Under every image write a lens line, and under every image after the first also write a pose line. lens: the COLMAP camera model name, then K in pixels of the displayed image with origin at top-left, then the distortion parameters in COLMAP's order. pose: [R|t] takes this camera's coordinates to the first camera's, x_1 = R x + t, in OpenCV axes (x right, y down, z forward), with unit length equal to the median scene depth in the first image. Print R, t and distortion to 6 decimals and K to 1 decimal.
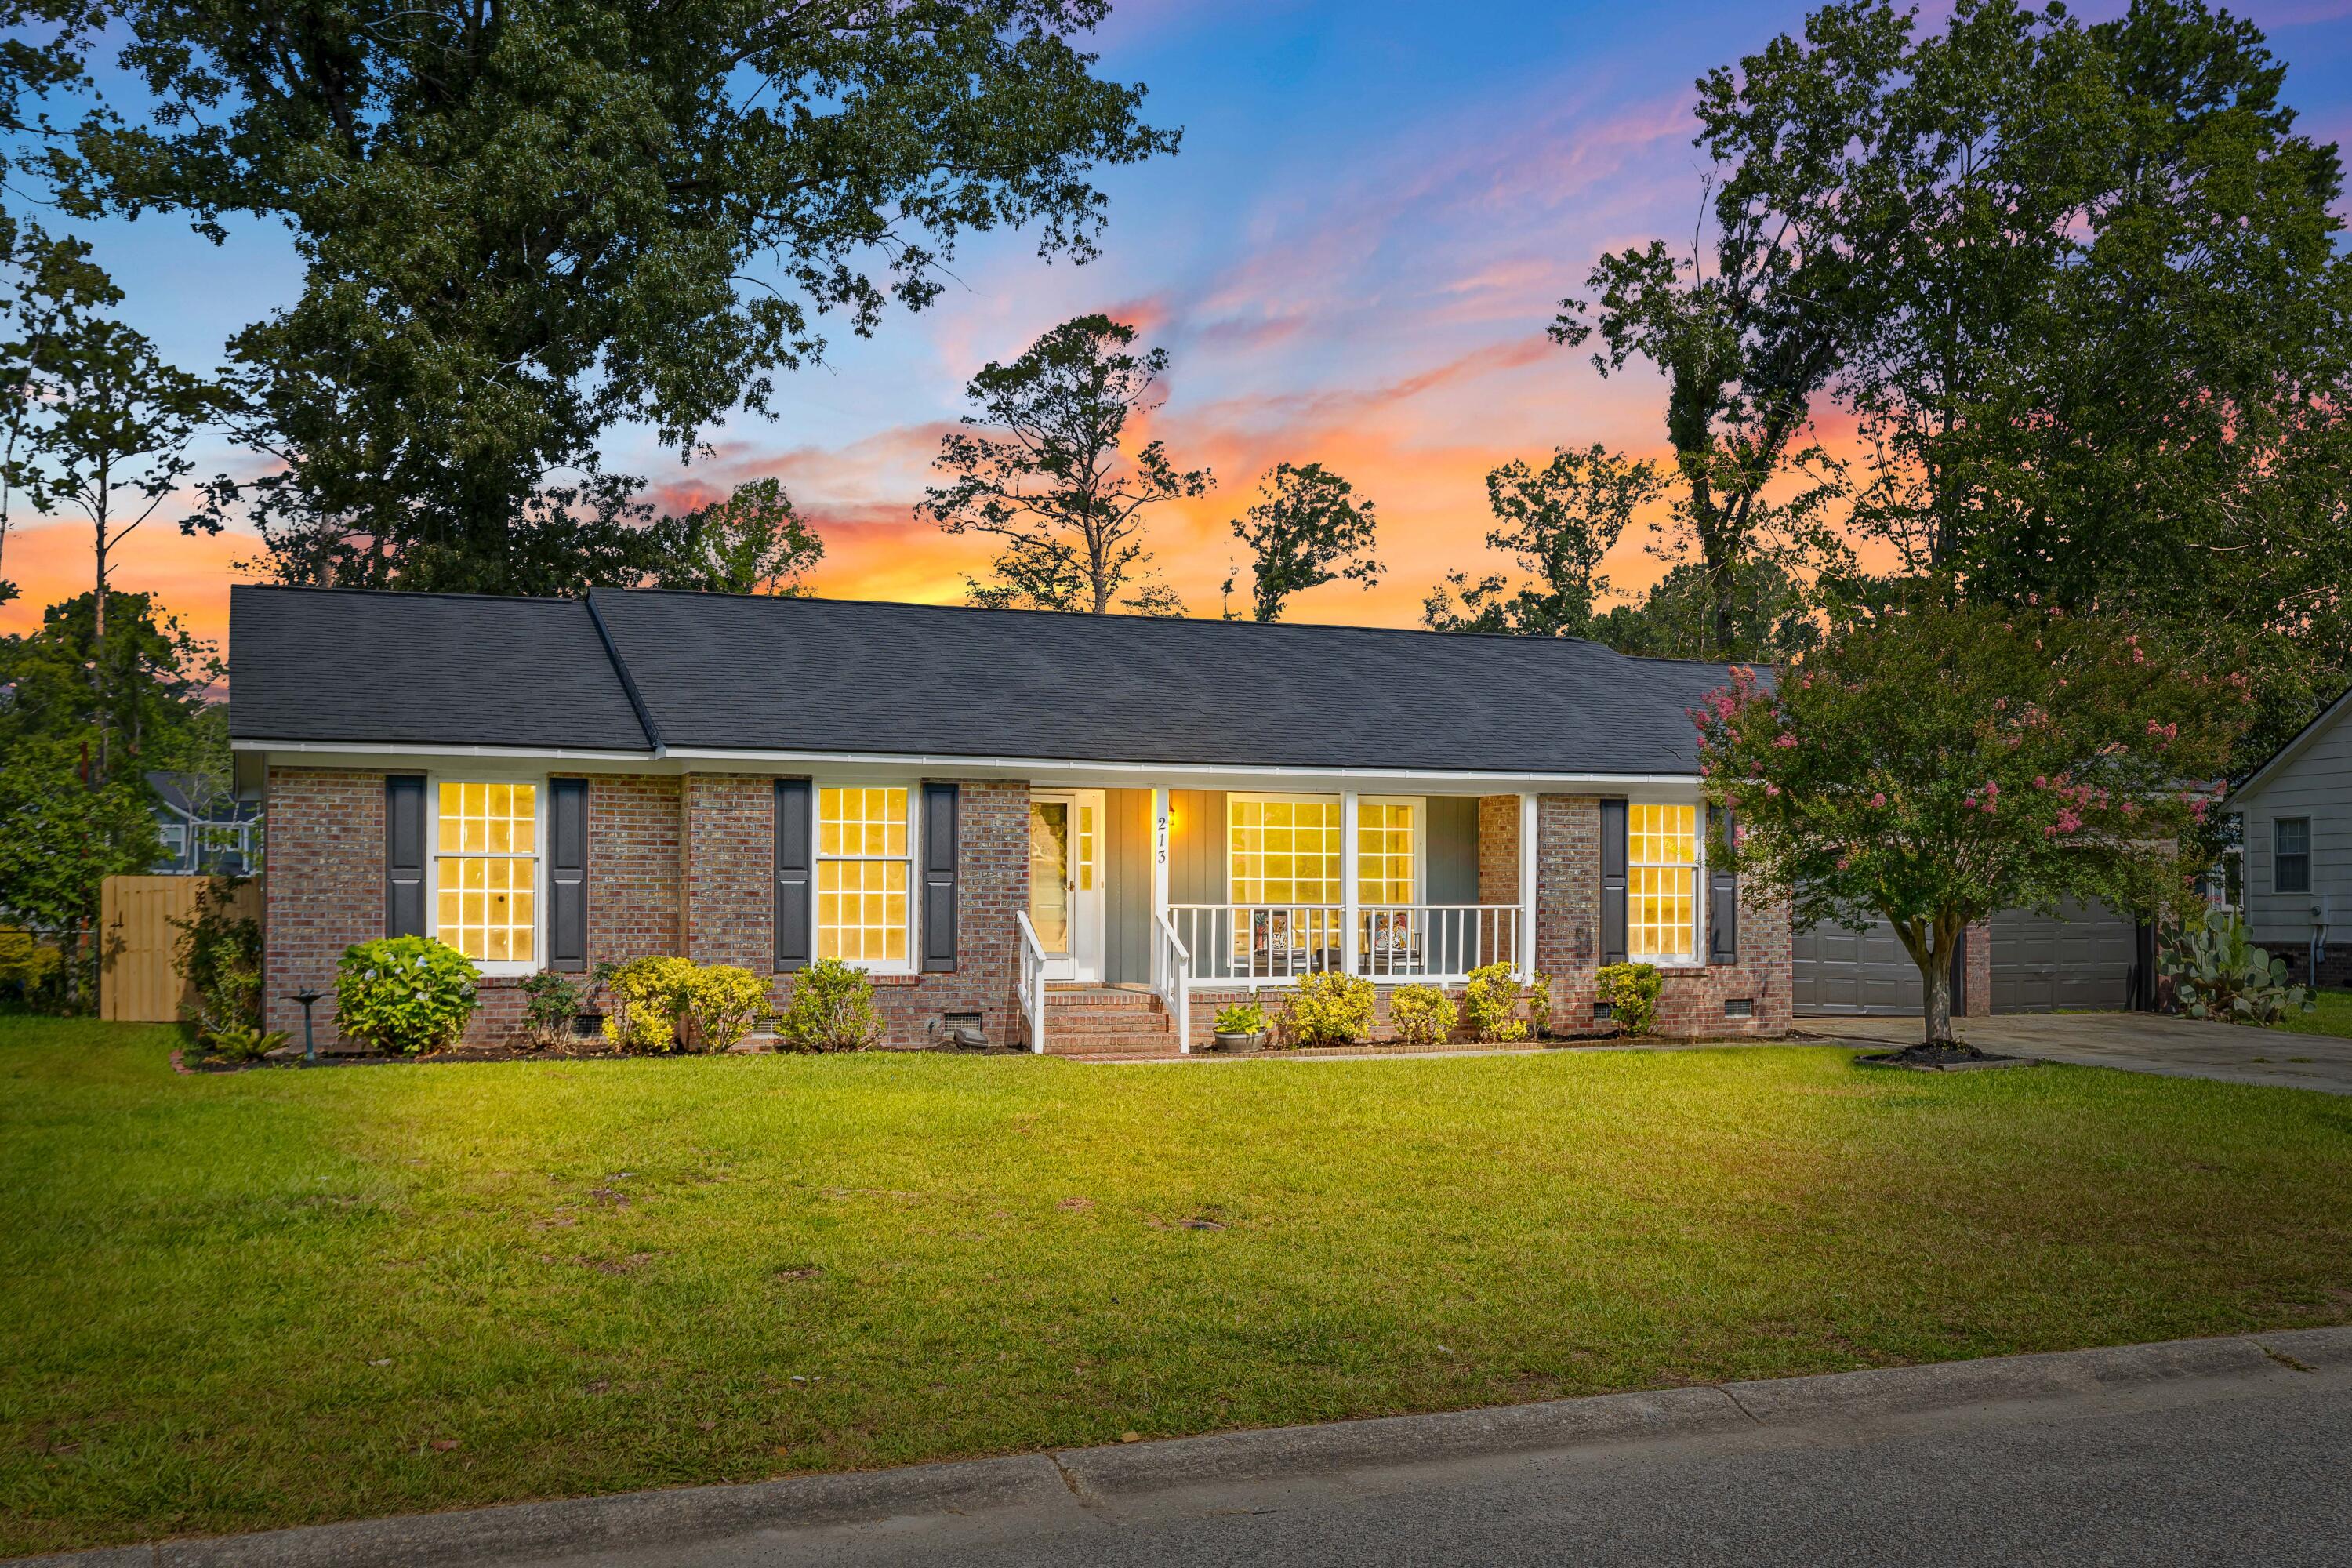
lens RADIAL K [[2256.0, 0, 1180.4], [0, 2256.0, 862.6], [0, 0, 1]] dist [0.015593, 0.012732]
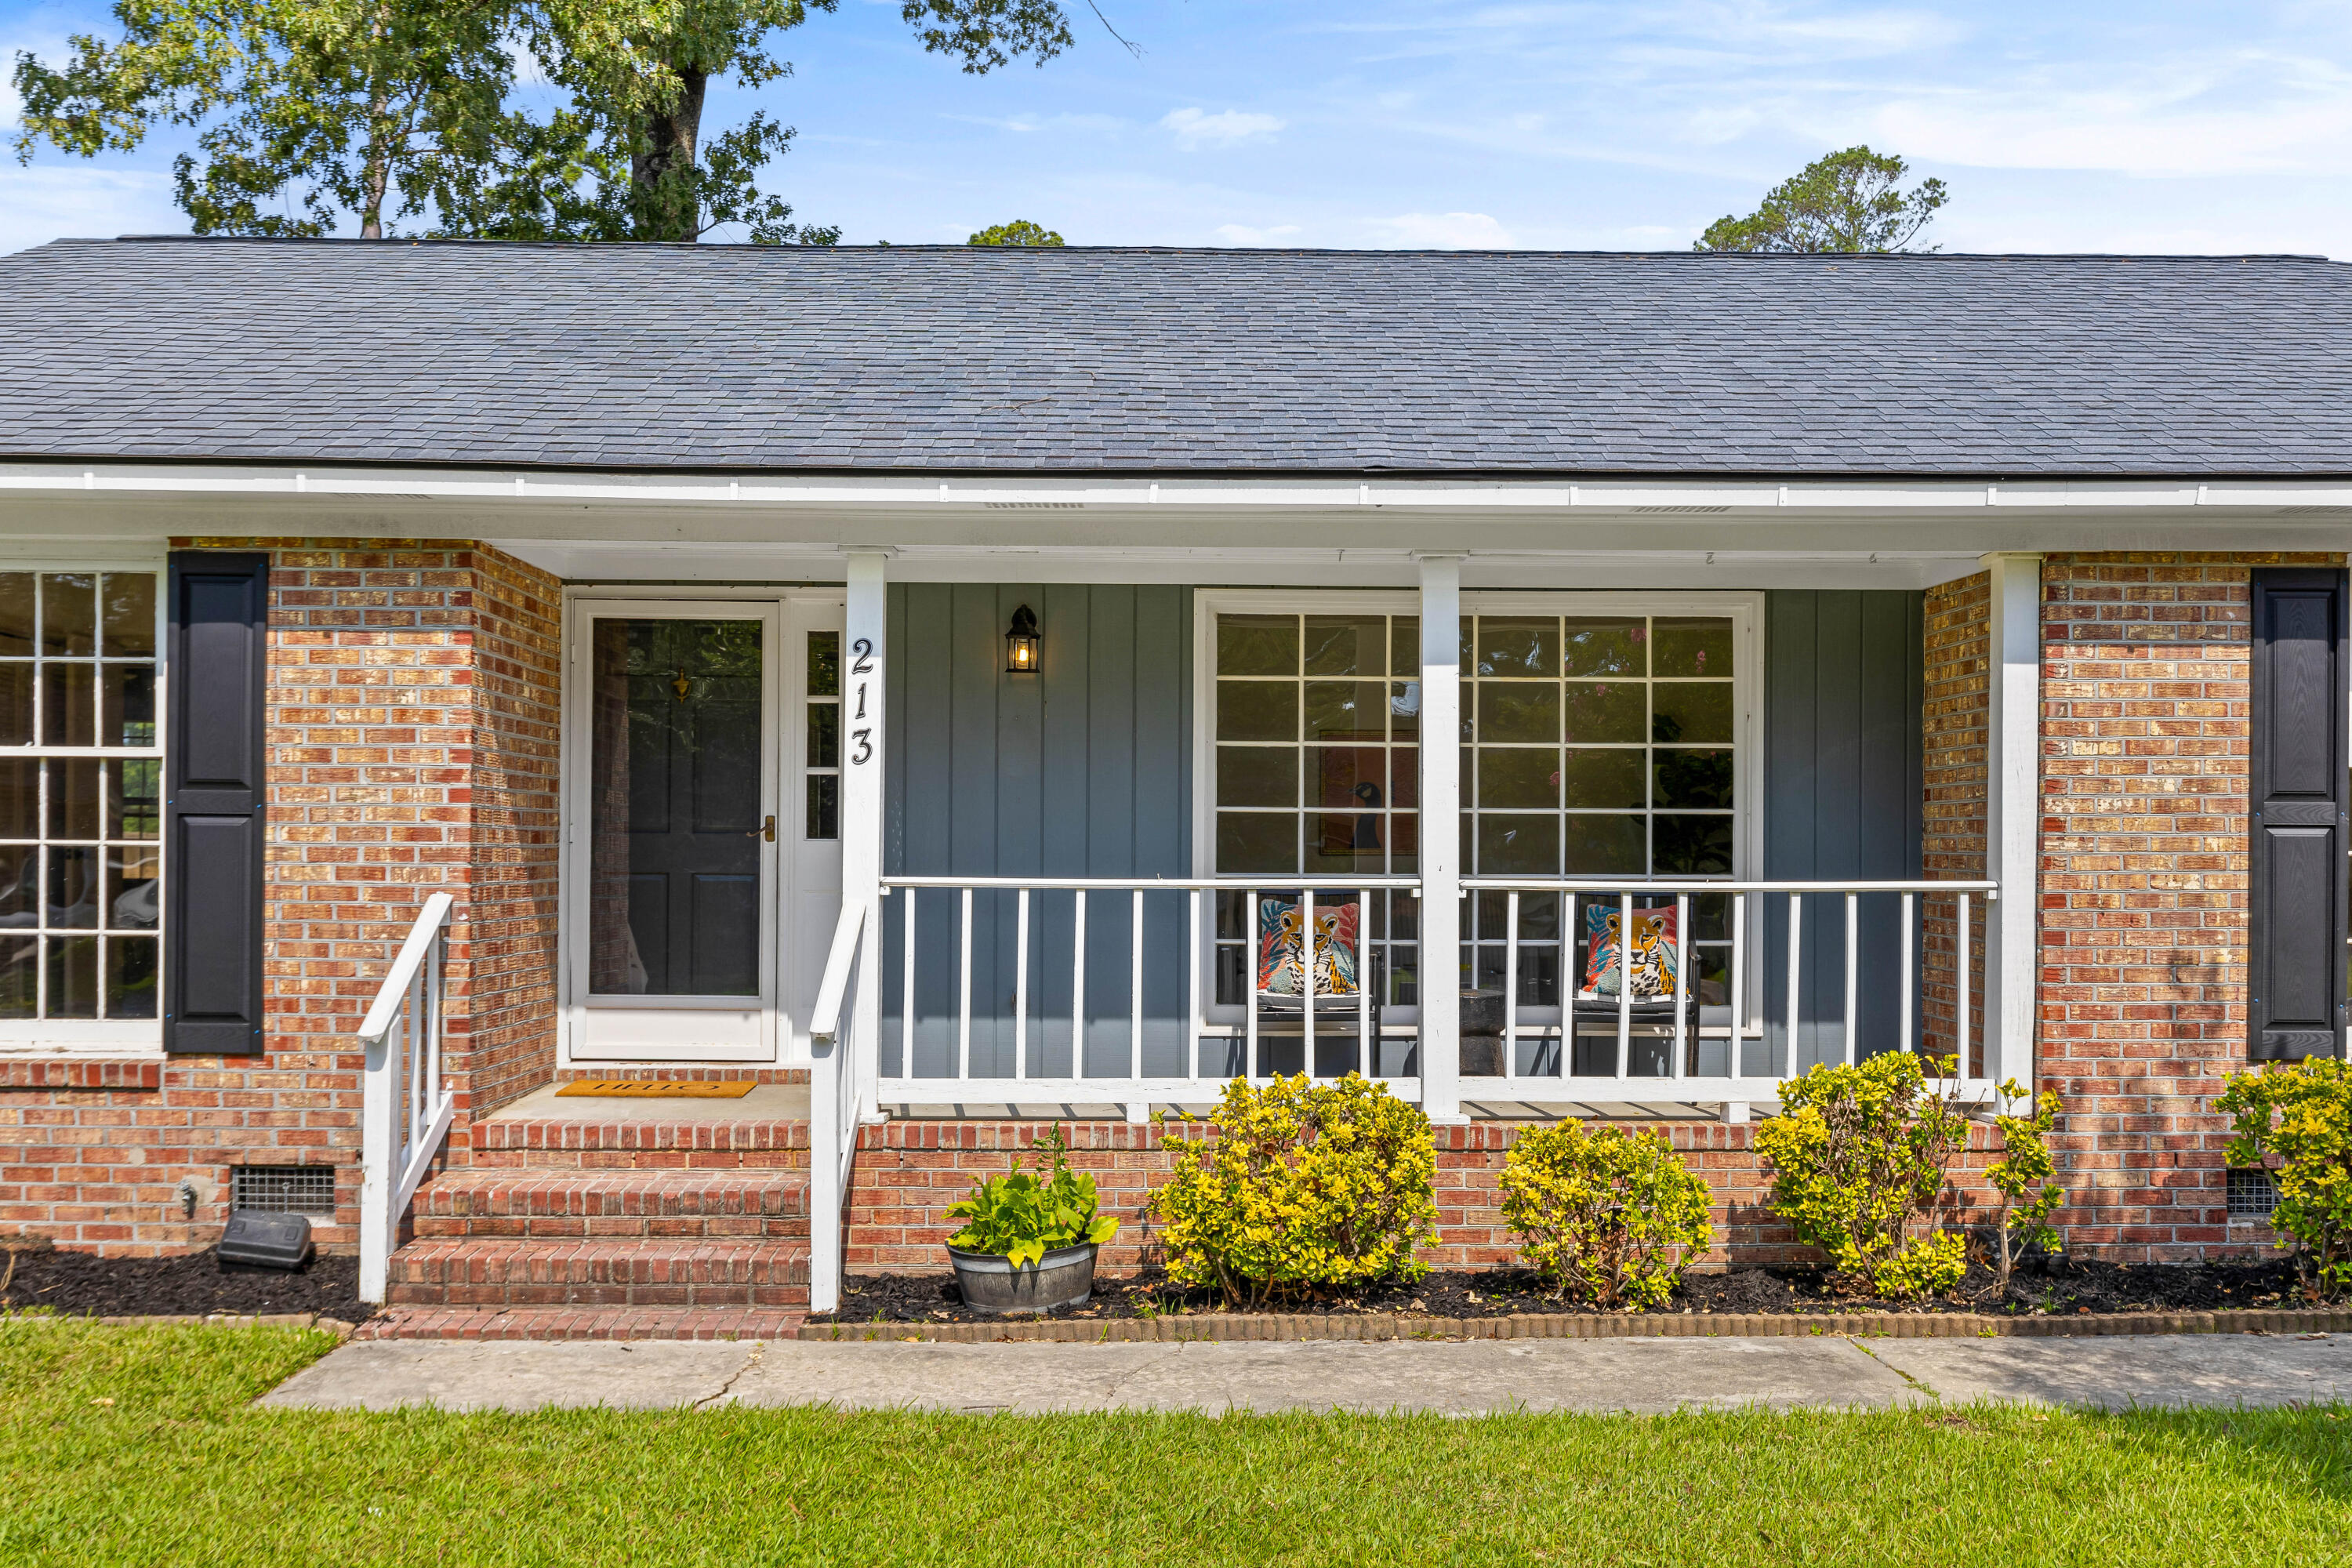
lens RADIAL K [[2256.0, 0, 1180.4], [0, 2256.0, 862.6], [0, 0, 1]] dist [0.015593, 0.012732]
pose [[0.933304, 0.004579, -0.359058, 0.158293], [0.003739, 0.999741, 0.022468, 0.007611], [0.359068, -0.022312, 0.933045, 0.626940]]
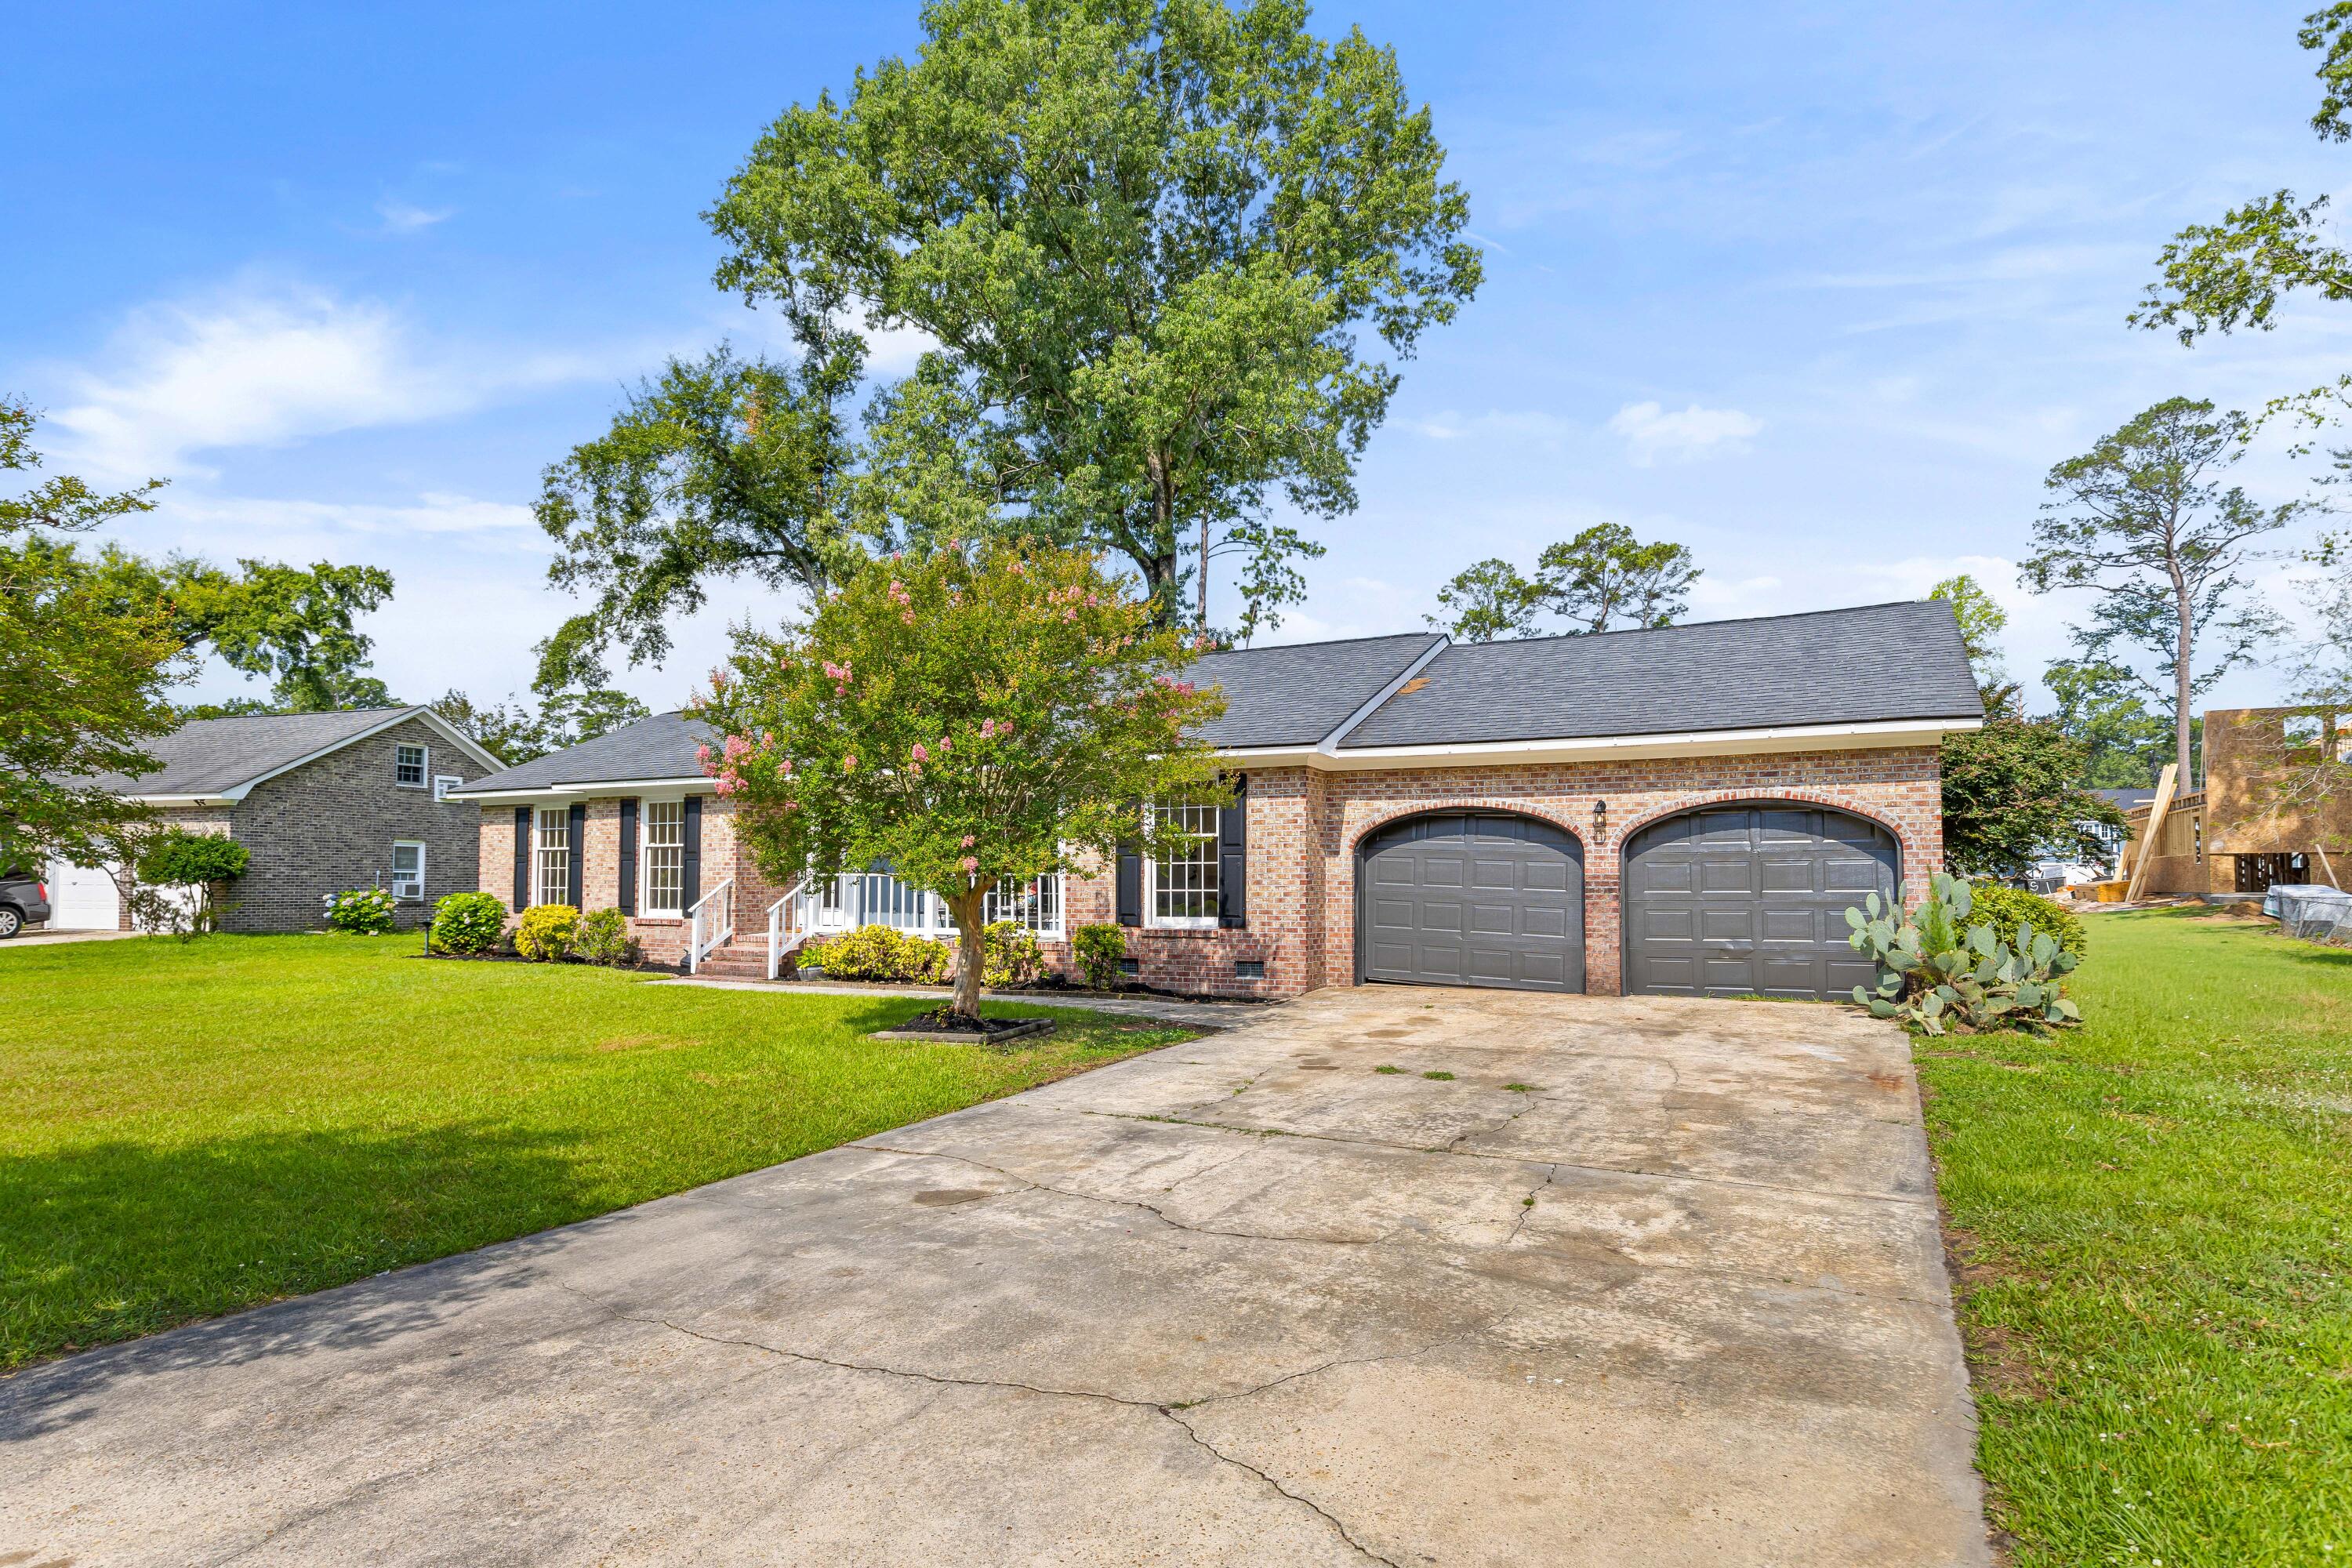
lens RADIAL K [[1272.5, 0, 1171.2], [0, 1272.5, 874.5], [0, 0, 1]] dist [-0.002165, -0.000922]
pose [[0.645859, -0.005624, -0.763436, 0.696169], [0.019270, 0.999774, 0.008938, 0.014594], [0.763213, -0.020484, 0.645822, 0.605803]]
